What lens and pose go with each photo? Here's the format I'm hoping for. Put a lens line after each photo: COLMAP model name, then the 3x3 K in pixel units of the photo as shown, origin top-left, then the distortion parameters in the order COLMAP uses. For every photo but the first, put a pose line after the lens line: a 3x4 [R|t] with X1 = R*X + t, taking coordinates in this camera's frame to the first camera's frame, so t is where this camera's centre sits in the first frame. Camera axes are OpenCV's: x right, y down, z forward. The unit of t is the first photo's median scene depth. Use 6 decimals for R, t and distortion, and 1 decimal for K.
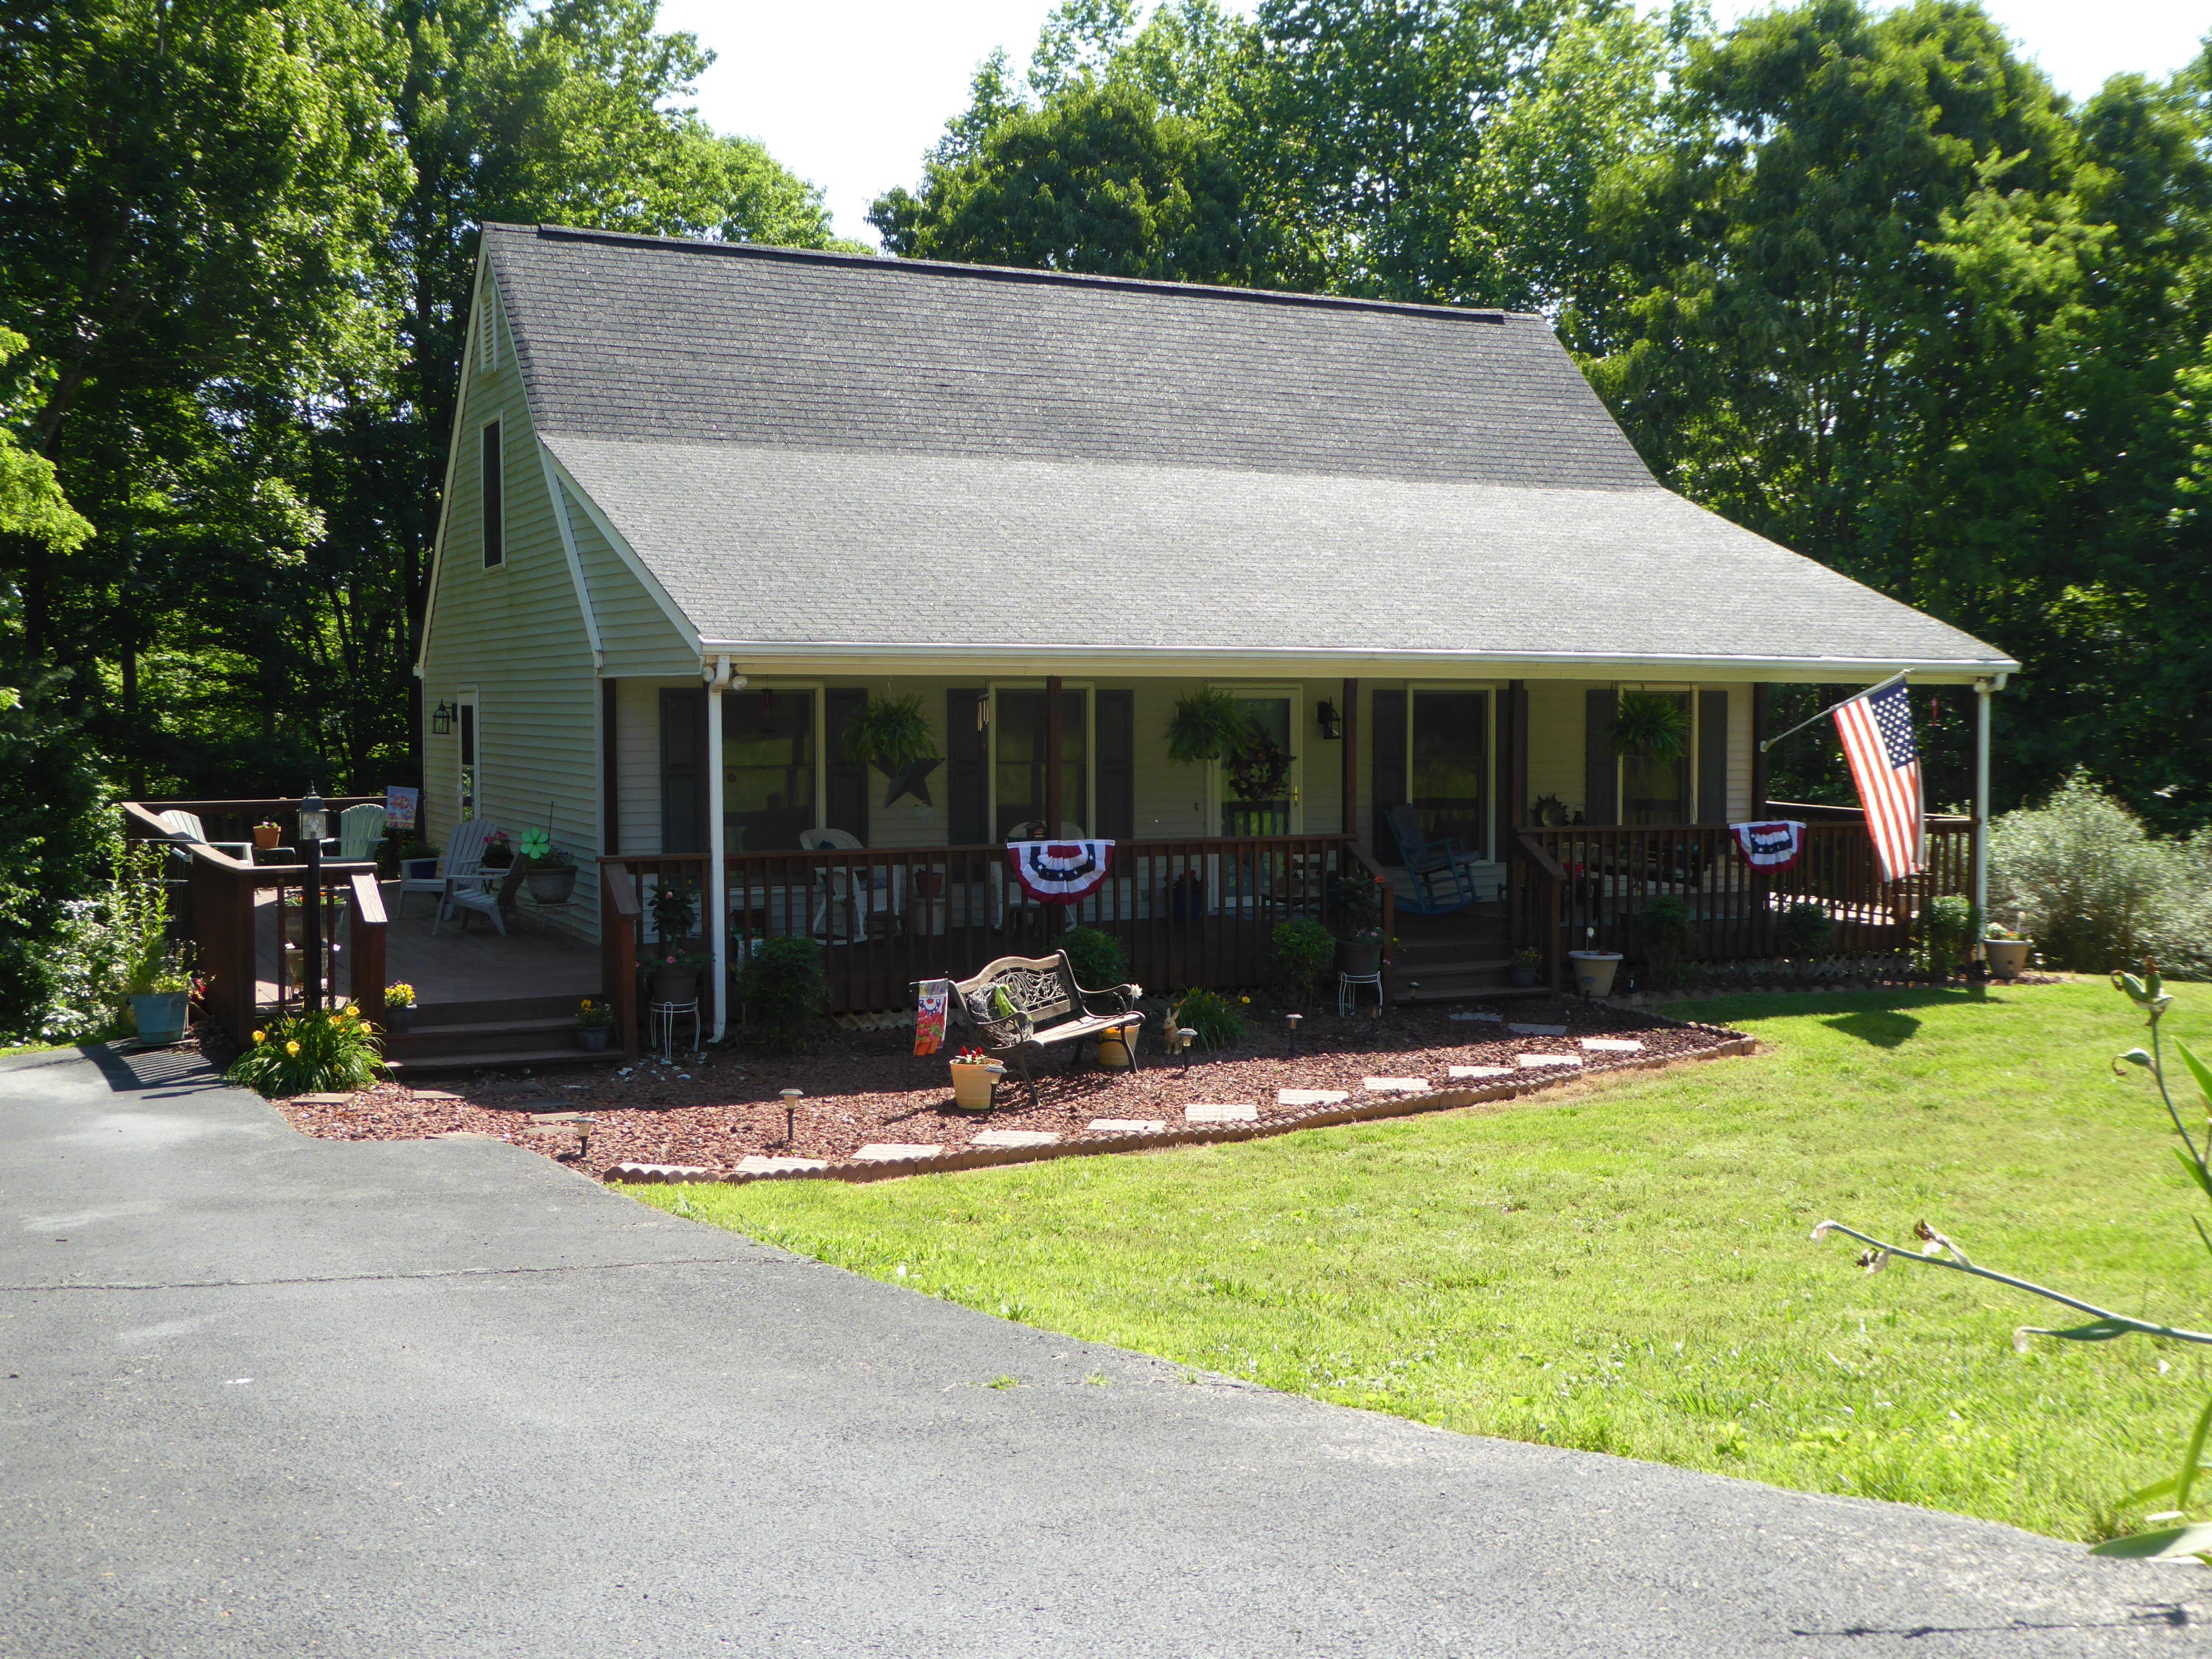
lens RADIAL K [[2337.0, 0, 1119.4], [0, 2337.0, 826.9], [0, 0, 1]] dist [0.022422, 0.015940]
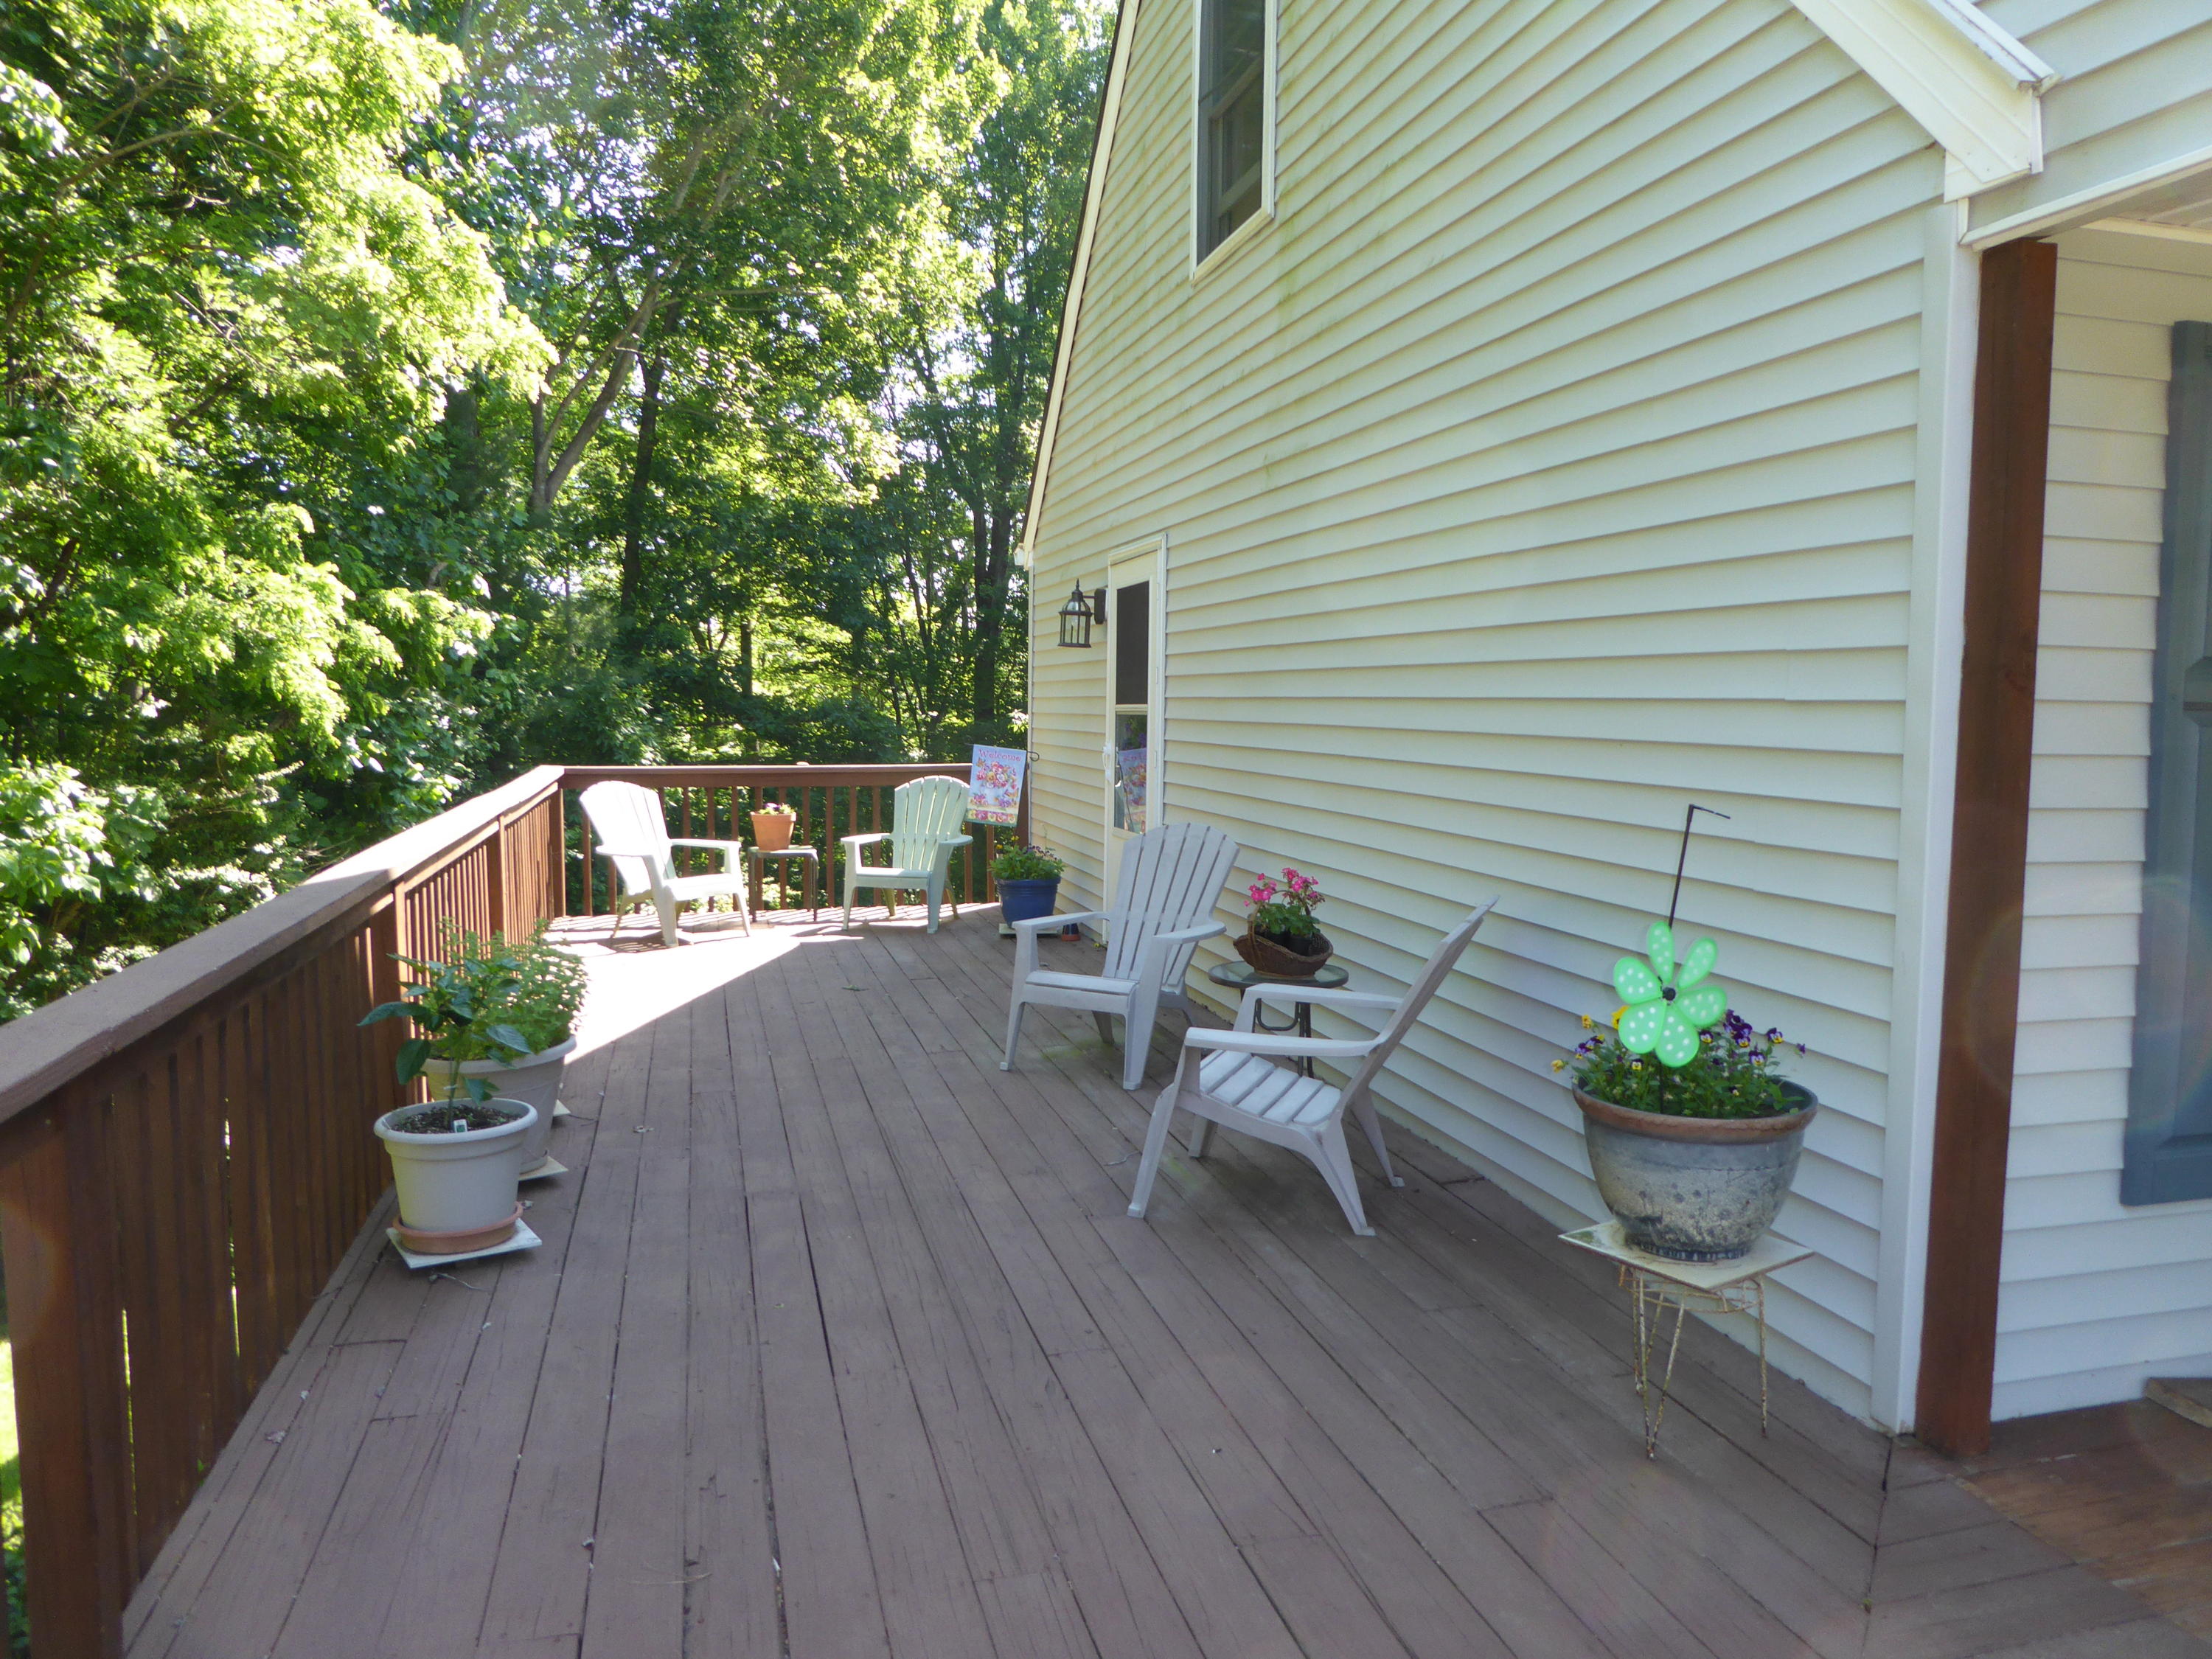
lens RADIAL K [[1582.3, 0, 1114.0], [0, 1582.3, 833.1], [0, 0, 1]] dist [-0.049720, 0.004406]
pose [[0.979999, 0.029085, -0.196865, -0.250892], [-0.023466, 0.999250, 0.030815, -0.011264], [0.197613, -0.025579, 0.979946, 0.781521]]
